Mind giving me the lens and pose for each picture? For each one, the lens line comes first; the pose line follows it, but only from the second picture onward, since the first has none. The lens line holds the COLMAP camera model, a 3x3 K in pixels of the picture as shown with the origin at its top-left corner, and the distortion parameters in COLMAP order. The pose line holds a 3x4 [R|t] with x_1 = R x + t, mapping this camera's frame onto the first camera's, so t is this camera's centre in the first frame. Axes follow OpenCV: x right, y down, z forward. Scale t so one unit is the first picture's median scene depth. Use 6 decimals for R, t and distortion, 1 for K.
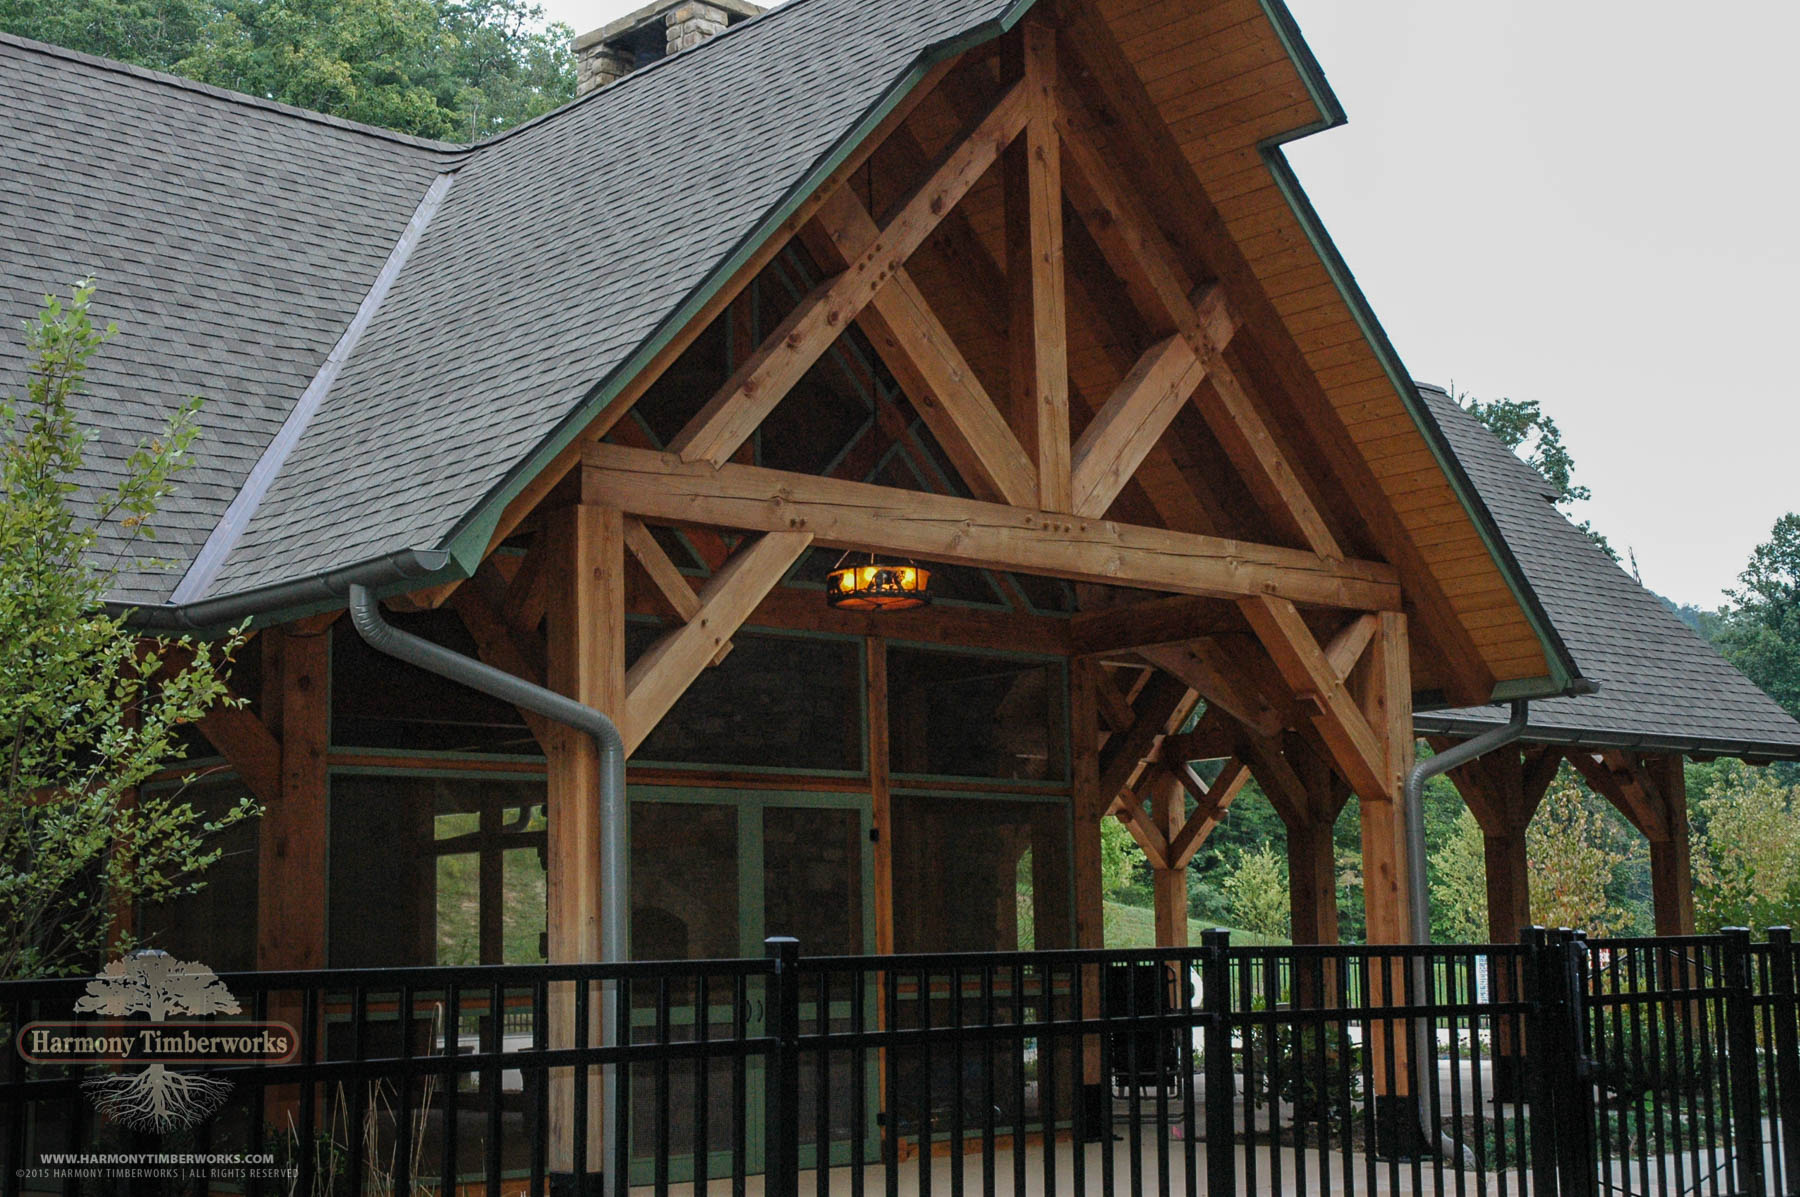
lens RADIAL K [[2572.0, 0, 892.4], [0, 2572.0, 604.3], [0, 0, 1]] dist [0.120975, 0.000000]
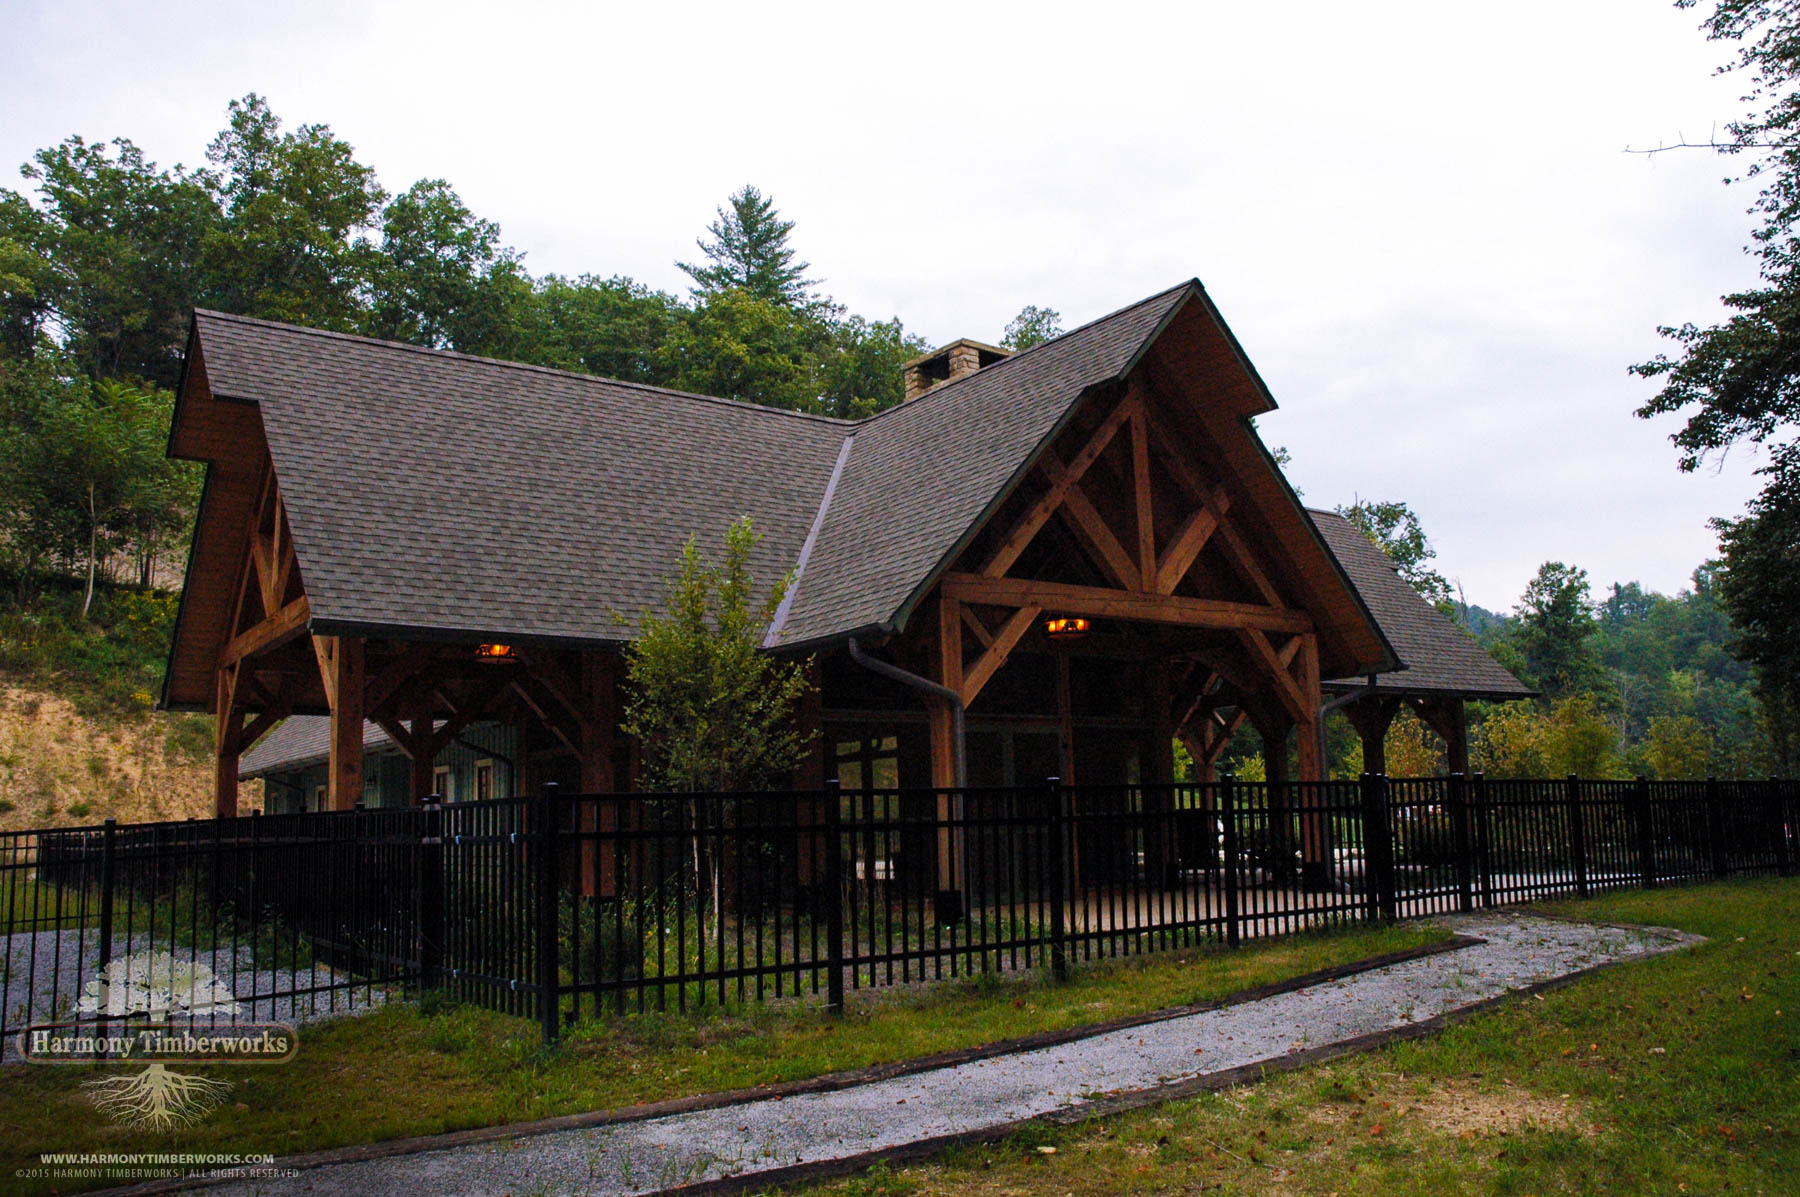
lens RADIAL K [[1653.1, 0, 902.7], [0, 1653.1, 614.3], [0, 0, 1]] dist [-0.094159, 0.000000]
pose [[0.997135, -0.026298, -0.070921, -0.042979], [0.026044, 0.999651, -0.004501, -0.016179], [0.071015, 0.002641, 0.997472, -0.374976]]
